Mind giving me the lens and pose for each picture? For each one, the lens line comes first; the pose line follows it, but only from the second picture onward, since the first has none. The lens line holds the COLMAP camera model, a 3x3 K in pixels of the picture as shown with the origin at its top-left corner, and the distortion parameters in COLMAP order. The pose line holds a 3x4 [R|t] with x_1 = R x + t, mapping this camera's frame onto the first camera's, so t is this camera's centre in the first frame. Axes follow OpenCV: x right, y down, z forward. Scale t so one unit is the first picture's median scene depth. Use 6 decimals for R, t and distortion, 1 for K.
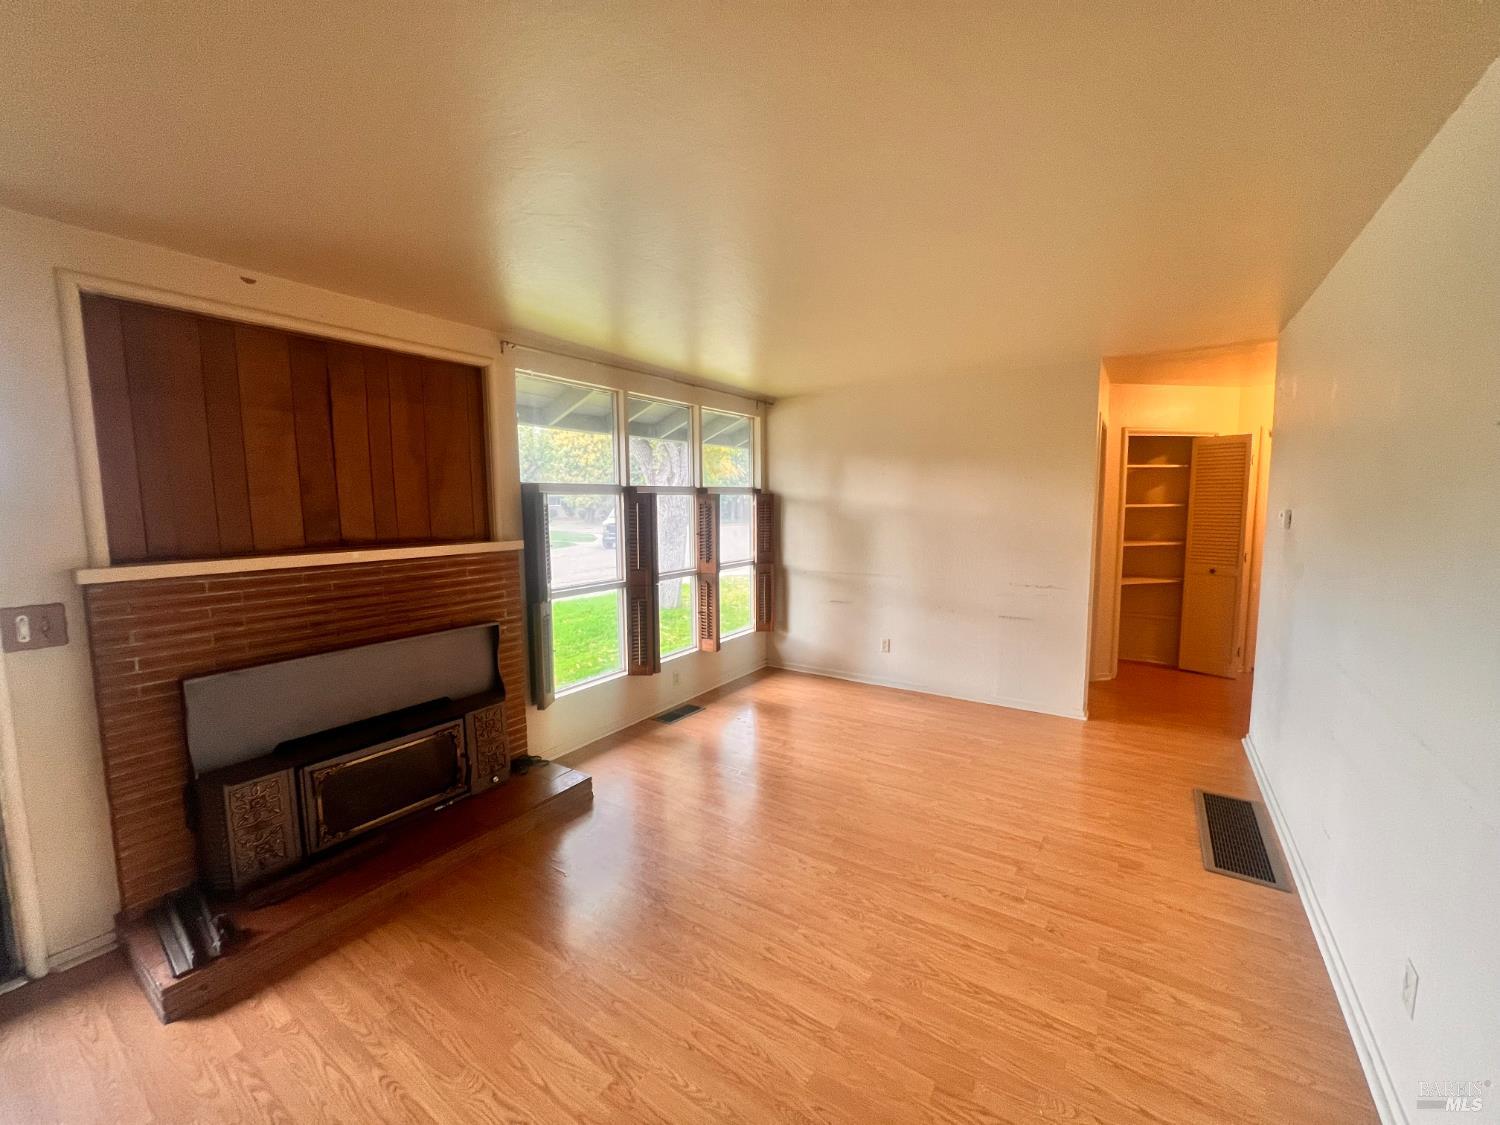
lens RADIAL K [[599.2, 0, 750.8], [0, 599.2, 558.0], [0, 0, 1]] dist [-0.000081, -0.007564]
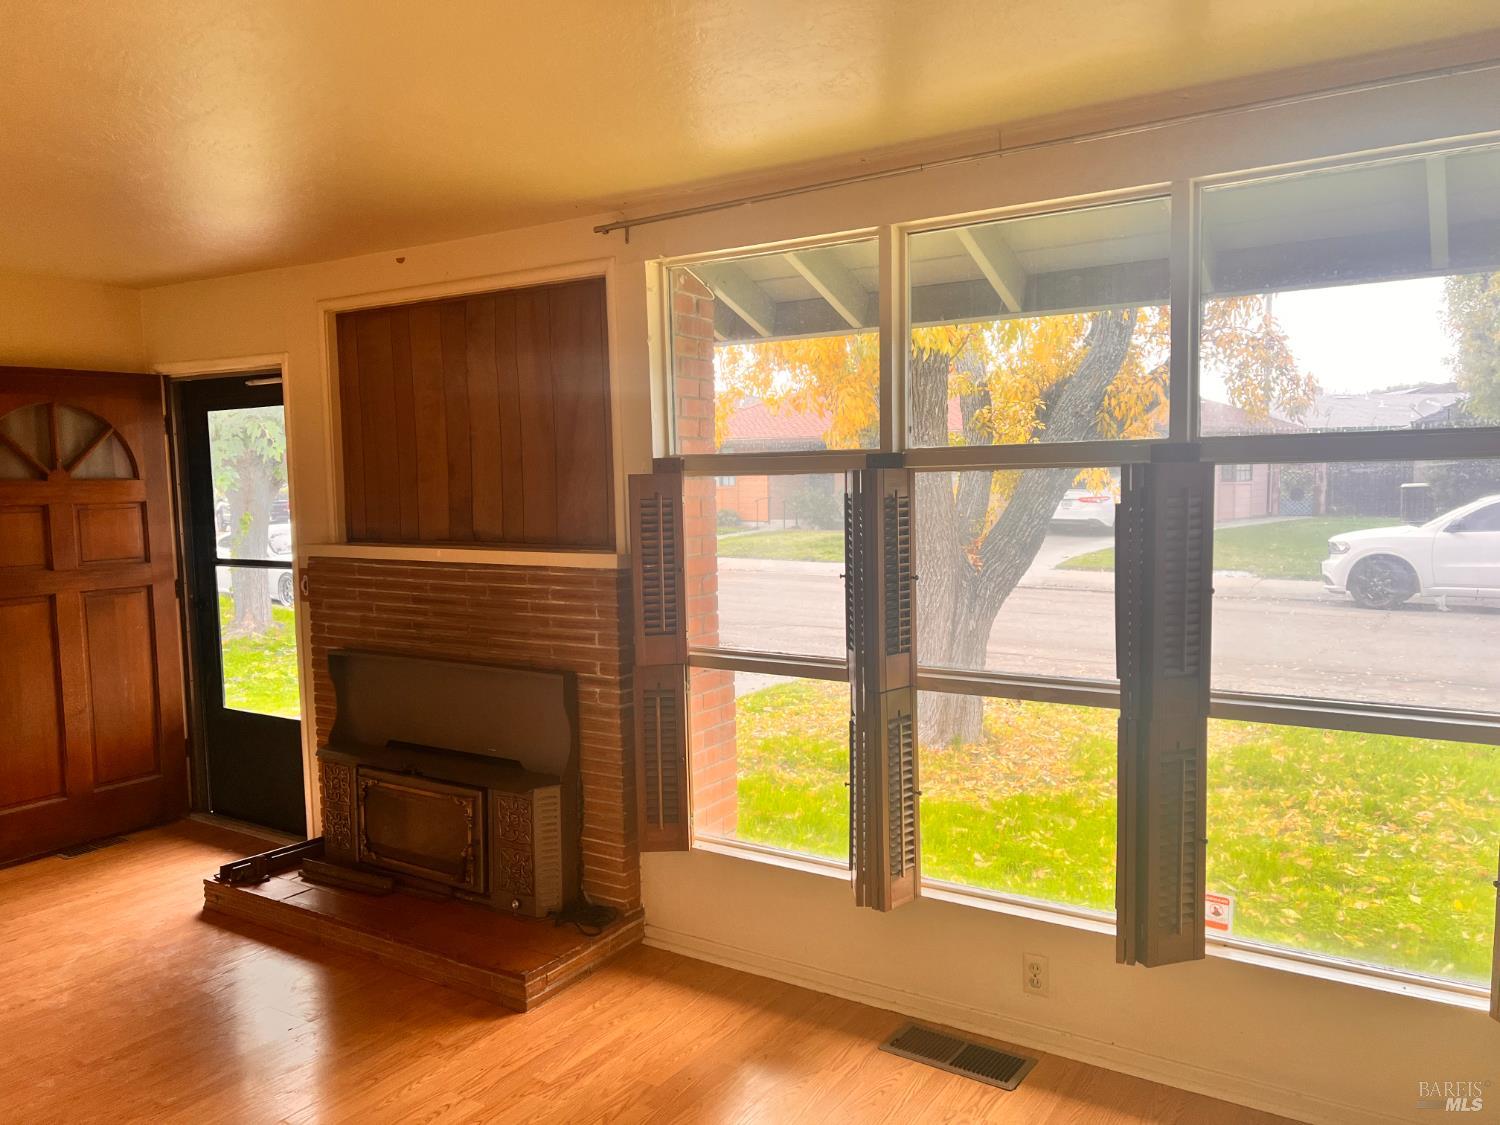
lens RADIAL K [[1121.6, 0, 758.8], [0, 1121.6, 564.1], [0, 0, 1]] dist [0.063587, -0.077717]
pose [[0.023930, 0.089753, -0.995676, 0.816374], [-0.076623, 0.993197, 0.087688, -0.142230], [0.996773, 0.074194, 0.030644, 1.221188]]
